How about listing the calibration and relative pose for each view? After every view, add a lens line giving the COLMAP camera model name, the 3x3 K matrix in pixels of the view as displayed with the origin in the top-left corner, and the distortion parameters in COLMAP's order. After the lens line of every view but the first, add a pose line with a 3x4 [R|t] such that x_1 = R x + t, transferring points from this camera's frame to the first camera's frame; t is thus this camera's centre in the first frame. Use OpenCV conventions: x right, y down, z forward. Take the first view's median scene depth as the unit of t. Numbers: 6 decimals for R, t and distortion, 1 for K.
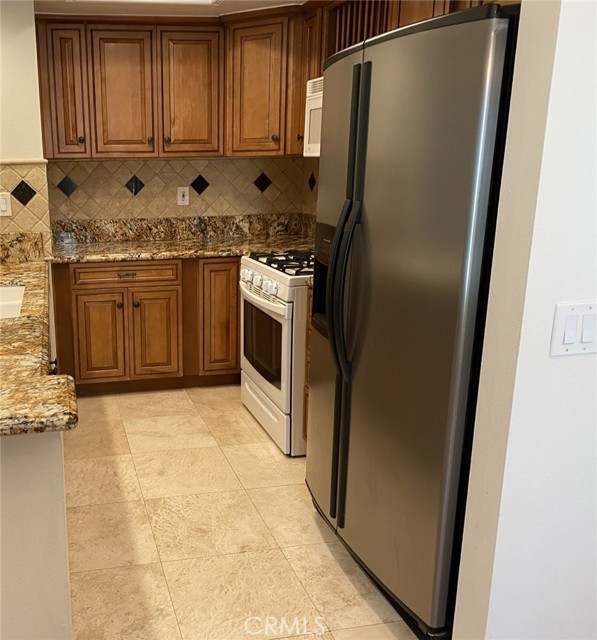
lens RADIAL K [[637.0, 0, 298.5], [0, 637.0, 320.0], [0, 0, 1]] dist [0.053340, -0.006805]
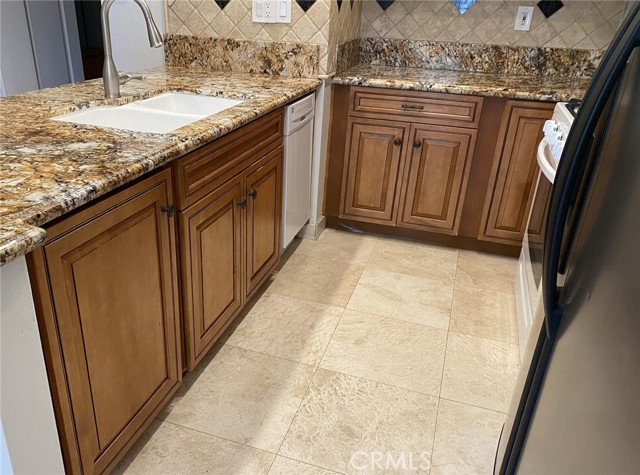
lens RADIAL K [[549.1, 0, 322.8], [0, 549.1, 284.6], [0, 0, 1]] dist [0.001010, -0.022379]
pose [[0.801378, 0.297576, -0.518885, 0.088823], [-0.169853, 0.944971, 0.279607, -0.030177], [0.573535, -0.135937, 0.807823, 0.288202]]
